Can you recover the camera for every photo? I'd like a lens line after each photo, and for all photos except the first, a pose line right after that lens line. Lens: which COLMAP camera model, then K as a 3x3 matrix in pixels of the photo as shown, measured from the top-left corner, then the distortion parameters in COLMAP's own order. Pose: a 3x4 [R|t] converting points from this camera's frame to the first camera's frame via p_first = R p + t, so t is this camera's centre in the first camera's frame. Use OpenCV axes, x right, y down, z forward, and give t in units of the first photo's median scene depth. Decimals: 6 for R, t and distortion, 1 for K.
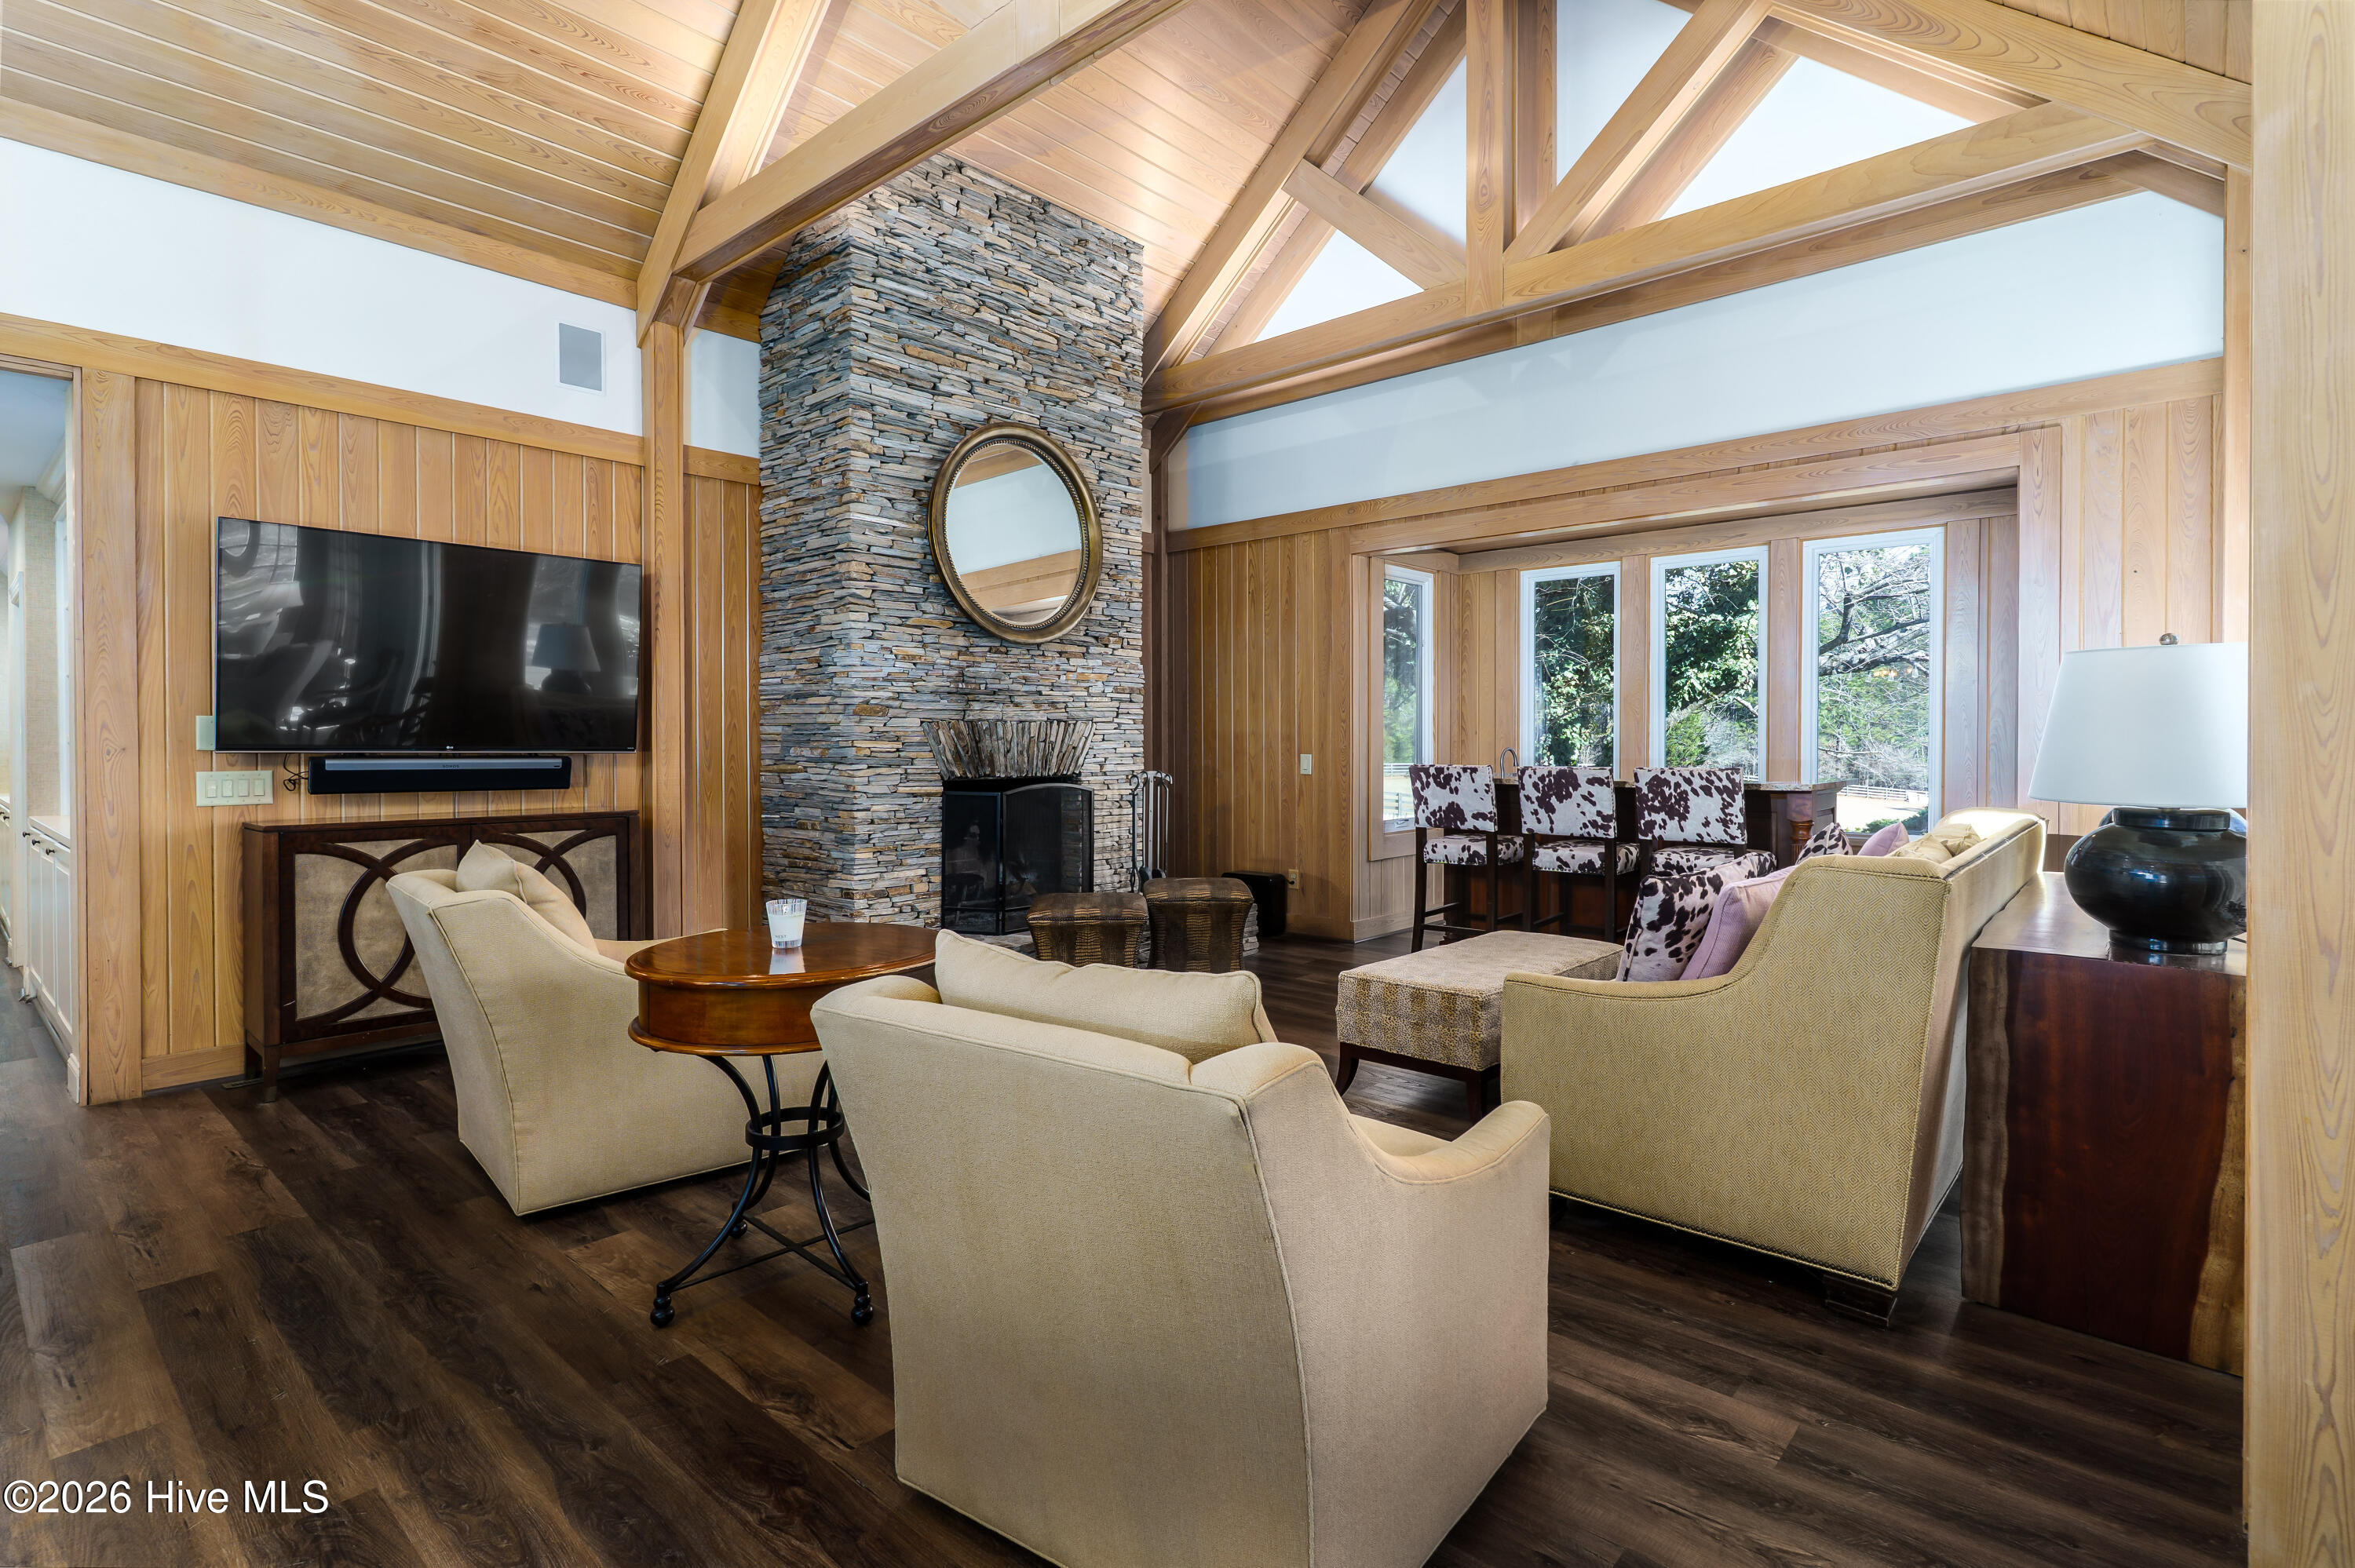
lens RADIAL K [[1142.7, 0, 1173.8], [0, 1142.7, 748.5], [0, 0, 1]] dist [0.001012, 0.000166]
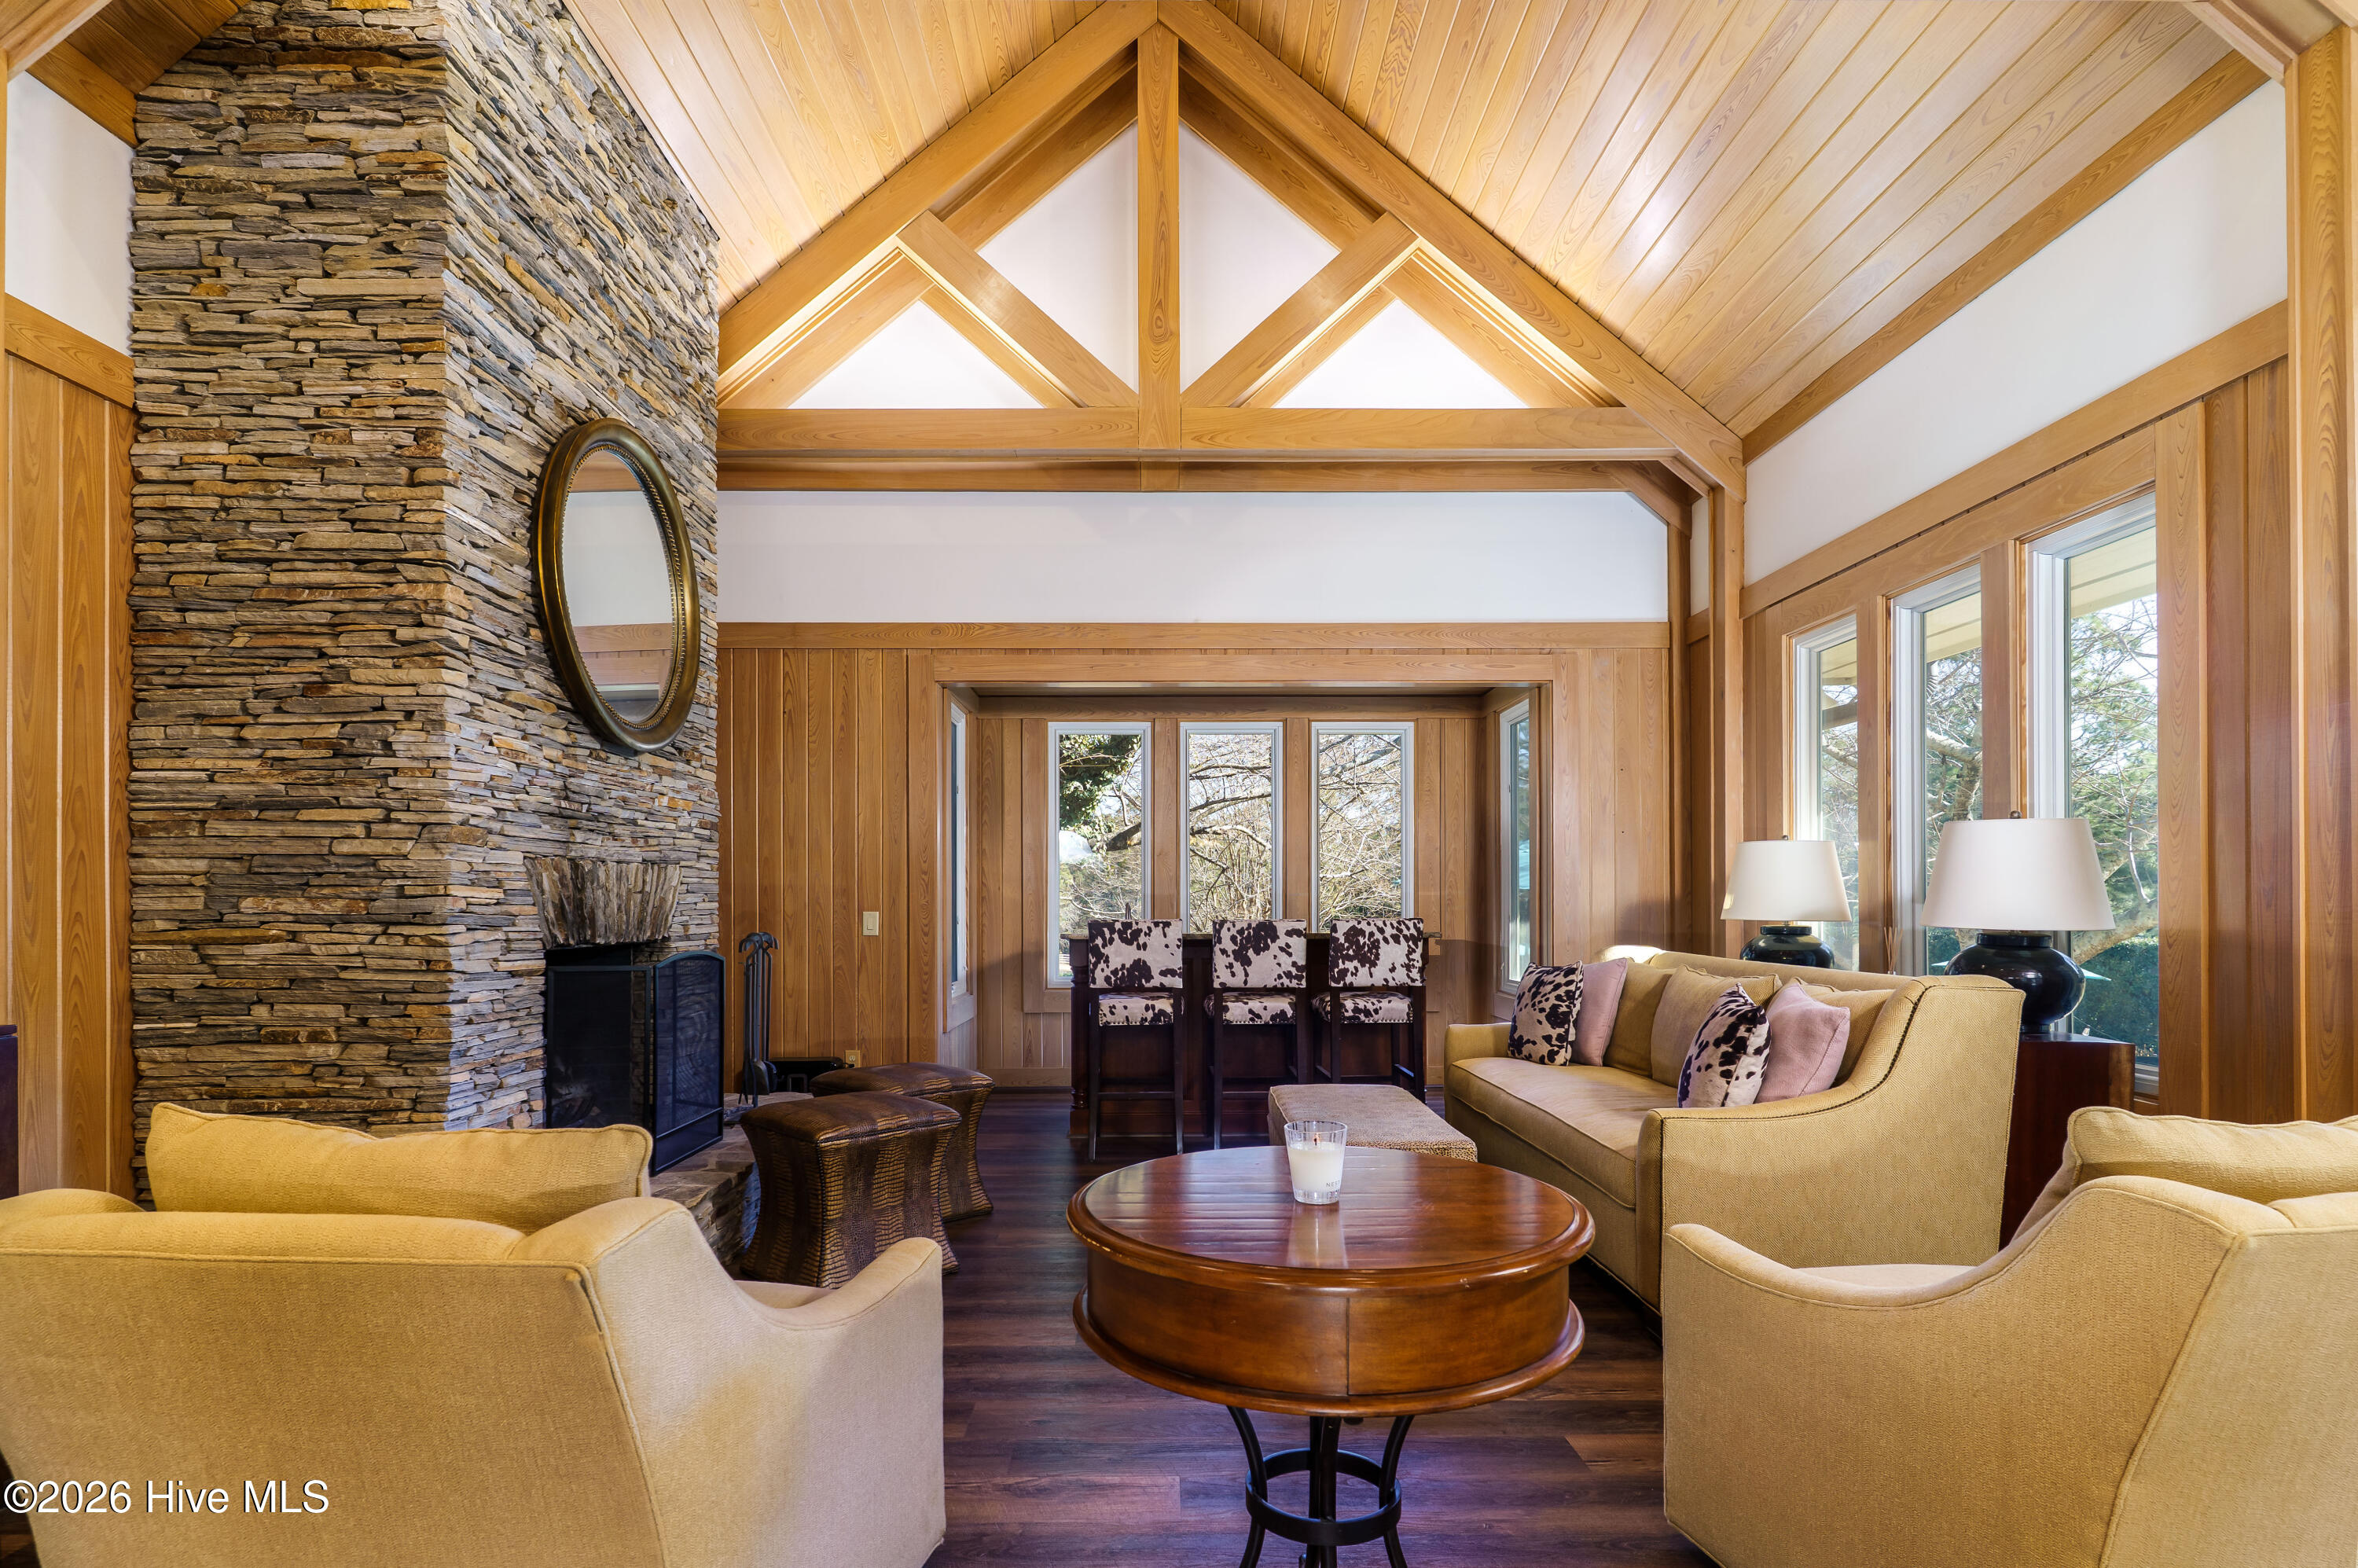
lens RADIAL K [[1162.5, 0, 1177.9], [0, 1162.5, 898.7], [0, 0, 1]] dist [0.000917, 0.000038]
pose [[0.734421, 0.003522, 0.678685, -0.394549], [0.005862, 0.999916, -0.011532, 0.008920], [-0.678669, 0.012447, 0.734339, 0.286708]]
